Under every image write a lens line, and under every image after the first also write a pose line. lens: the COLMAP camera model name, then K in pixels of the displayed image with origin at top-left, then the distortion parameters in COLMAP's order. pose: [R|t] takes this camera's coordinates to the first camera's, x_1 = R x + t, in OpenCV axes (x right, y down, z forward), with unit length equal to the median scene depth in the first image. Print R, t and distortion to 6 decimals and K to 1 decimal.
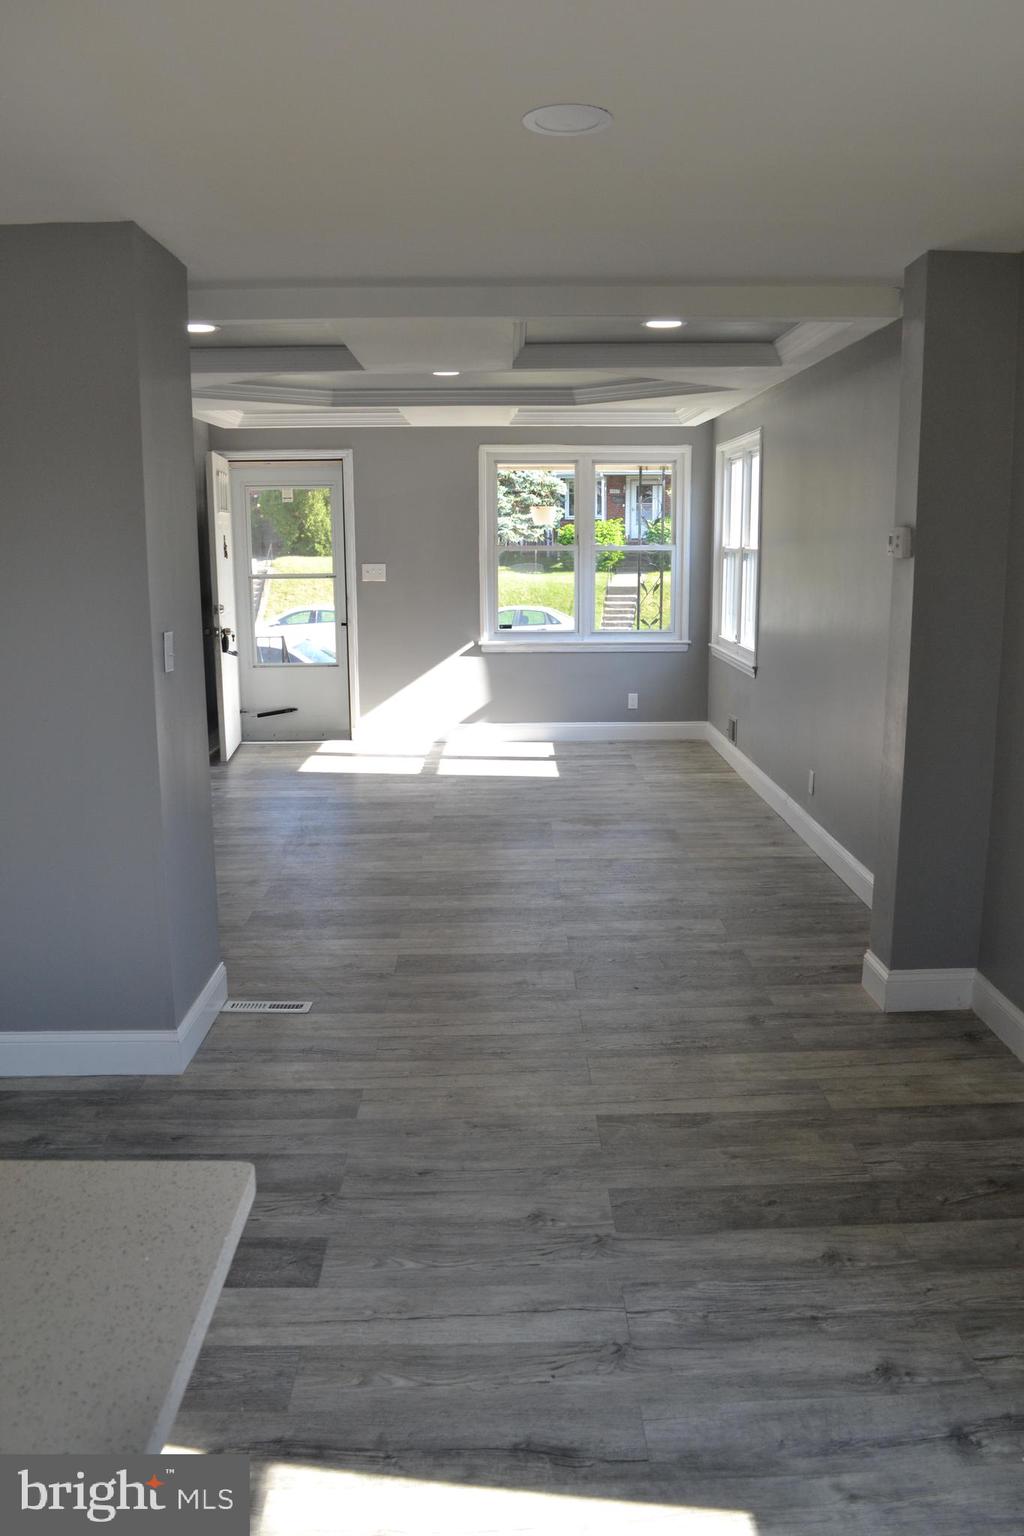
lens RADIAL K [[1237.0, 0, 524.4], [0, 1237.0, 783.9], [0, 0, 1]] dist [-0.080329, 0.010127]
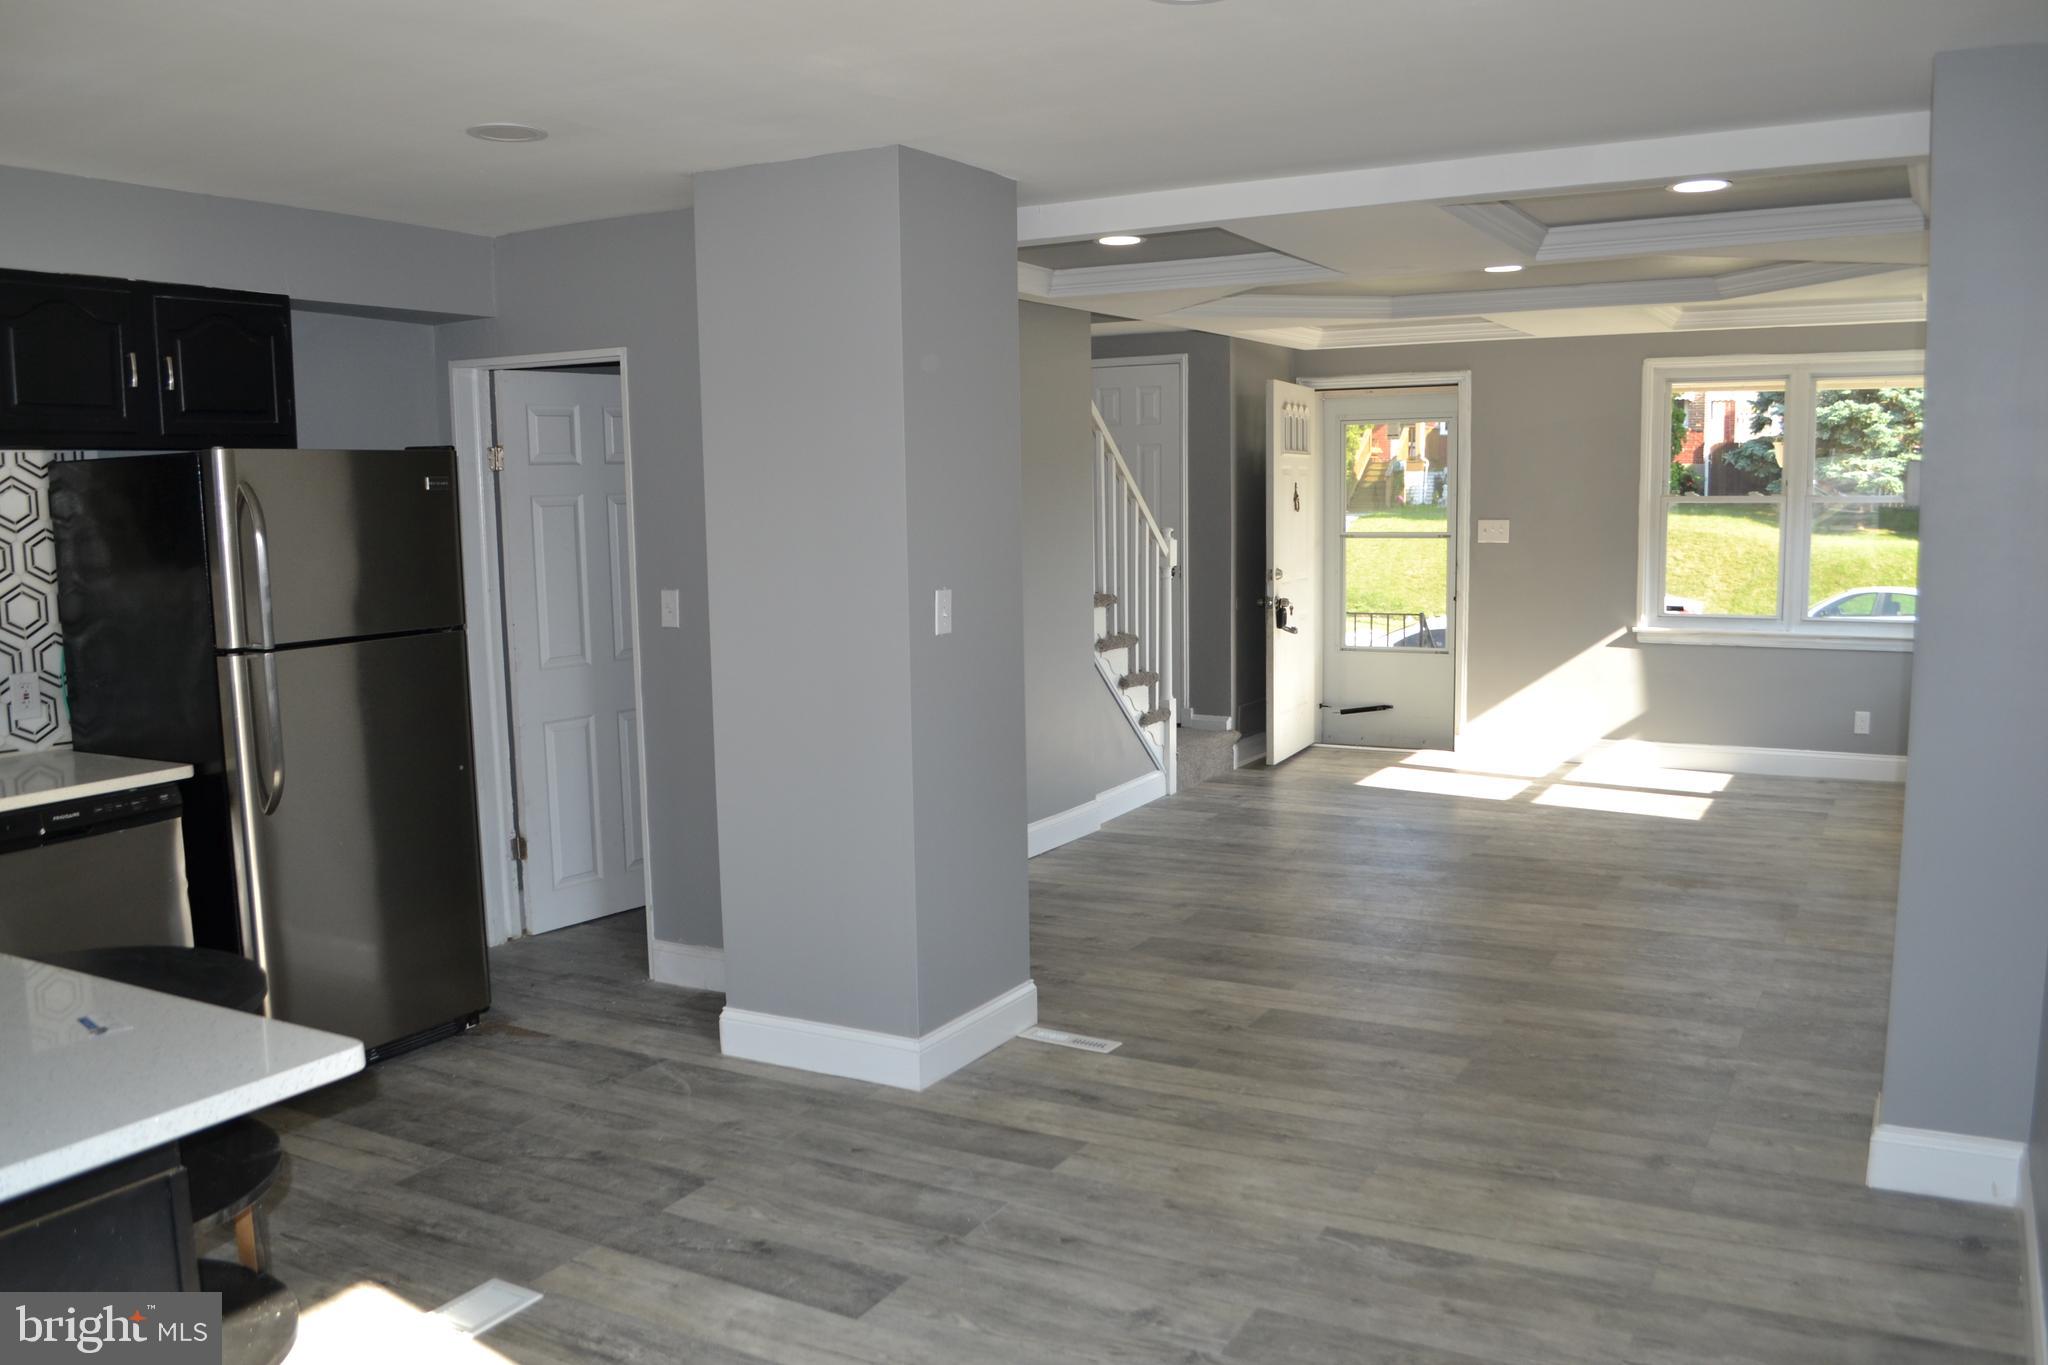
lens RADIAL K [[1649.3, 0, 1022.8], [0, 1649.3, 720.1], [0, 0, 1]] dist [-0.080329, 0.010127]
pose [[0.859470, 0.060311, -0.507616, 0.247045], [-0.089205, 0.995474, -0.032763, 0.003299], [0.503343, 0.073441, 0.860960, 0.003181]]
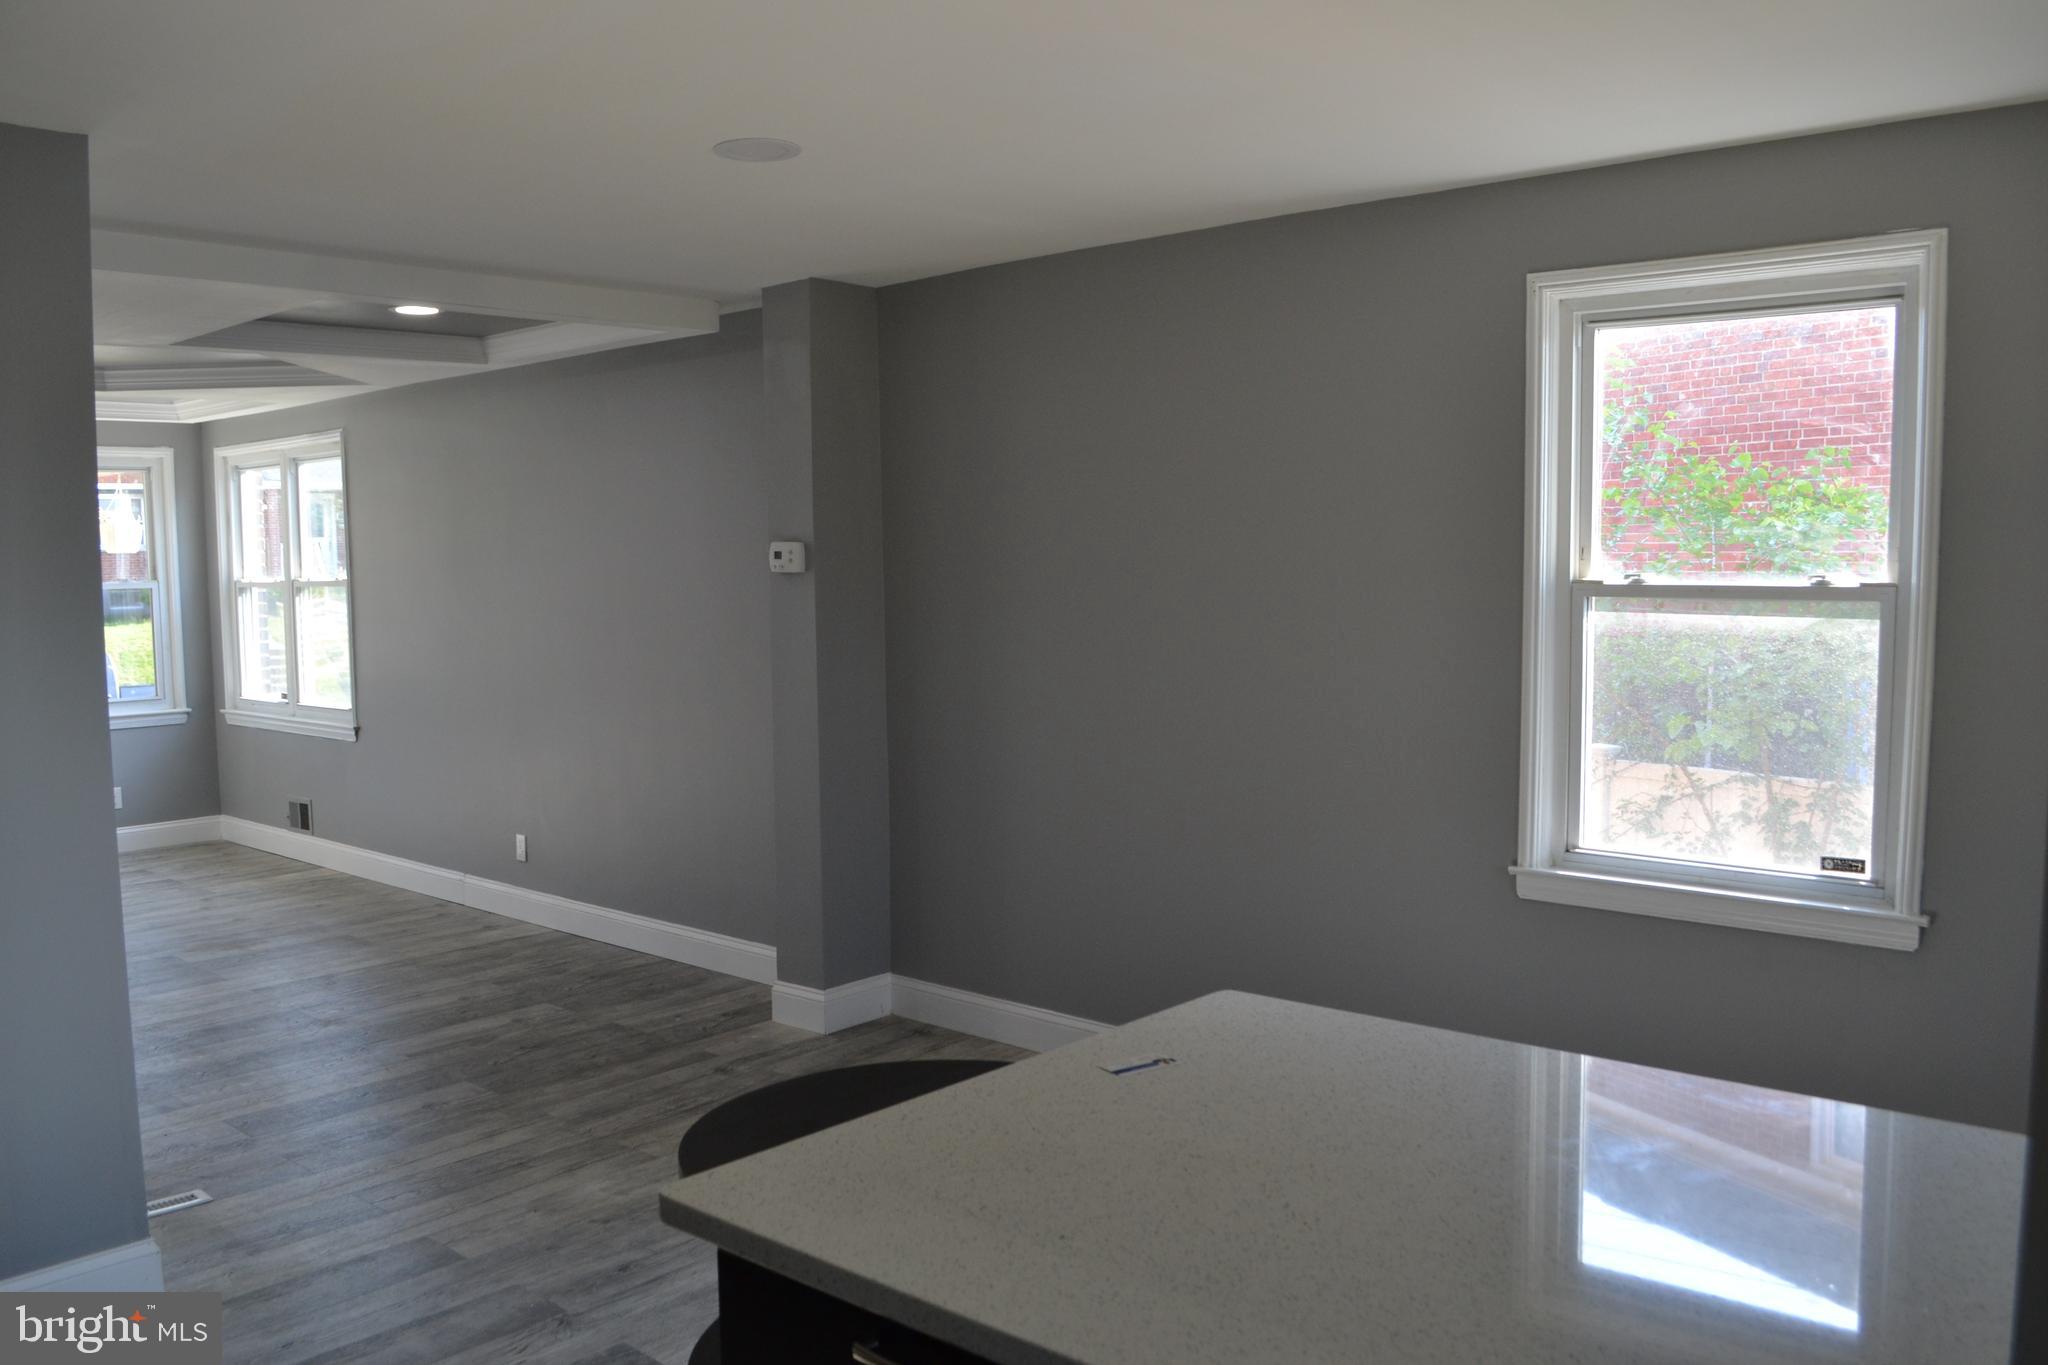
lens RADIAL K [[1649.3, 0, 1022.8], [0, 1649.3, 720.1], [0, 0, 1]] dist [-0.080329, 0.010127]
pose [[0.678747, -0.074831, 0.730549, -0.401706], [0.154487, 0.987084, -0.042424, 0.015139], [-0.717939, 0.141656, 0.681541, -0.024912]]
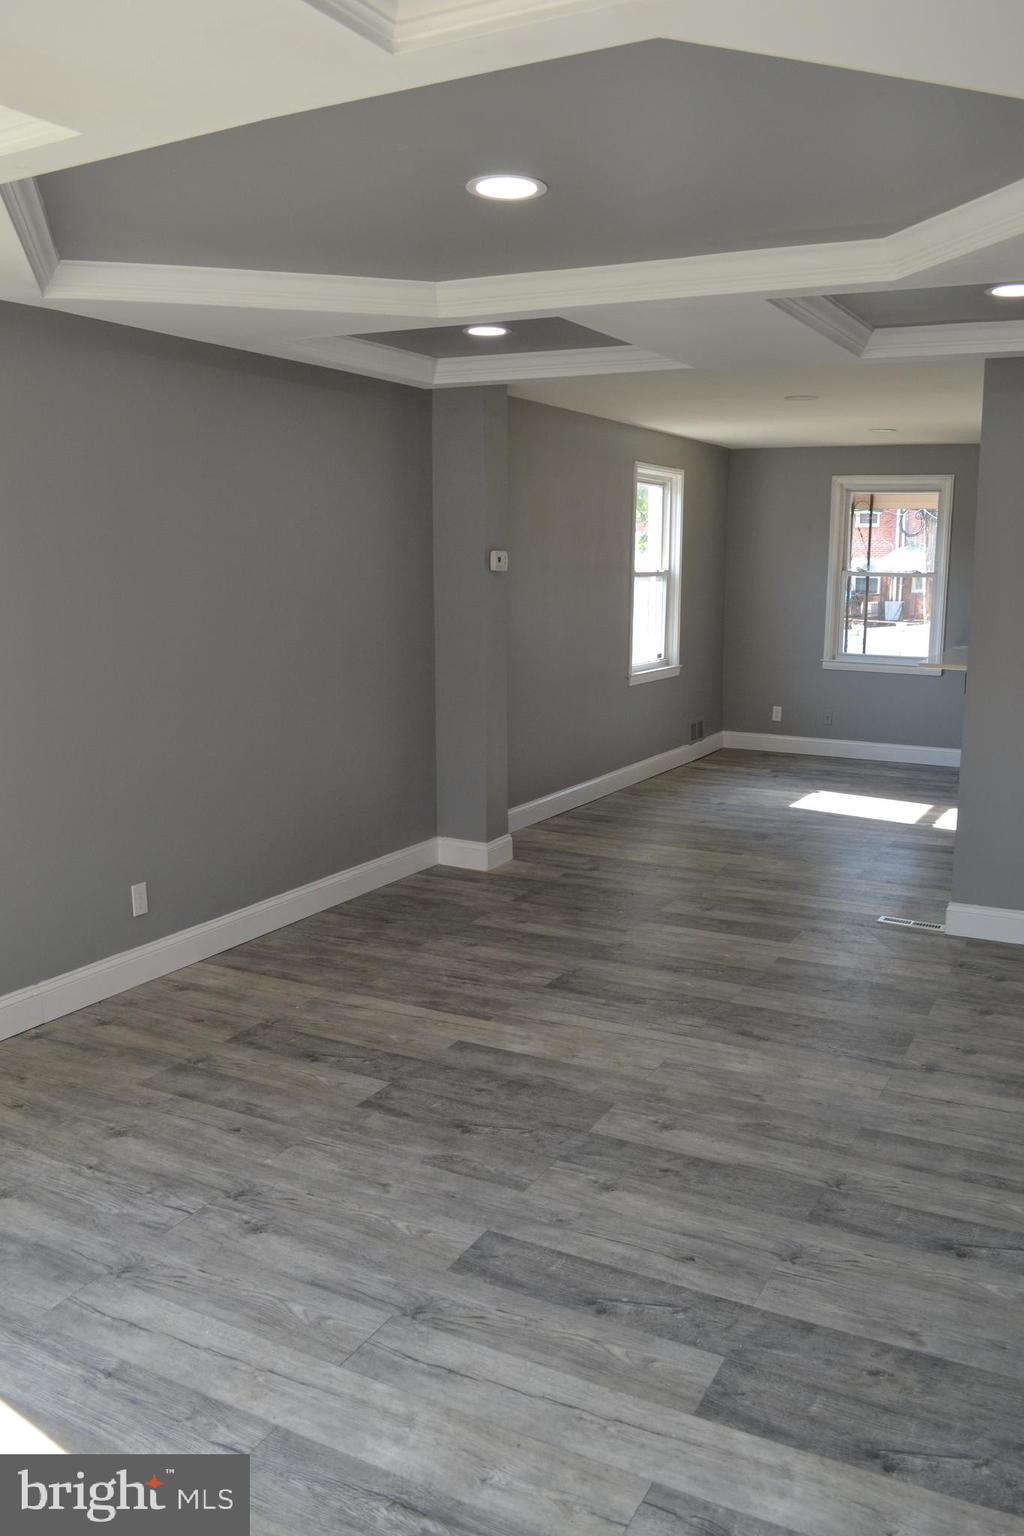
lens RADIAL K [[1237.0, 0, 524.4], [0, 1237.0, 783.9], [0, 0, 1]] dist [-0.080329, 0.010127]
pose [[-0.874559, -0.088614, 0.476753, -0.351215], [0.096113, 0.931980, 0.349537, -0.343062], [-0.475298, 0.351513, -0.806555, 1.688064]]
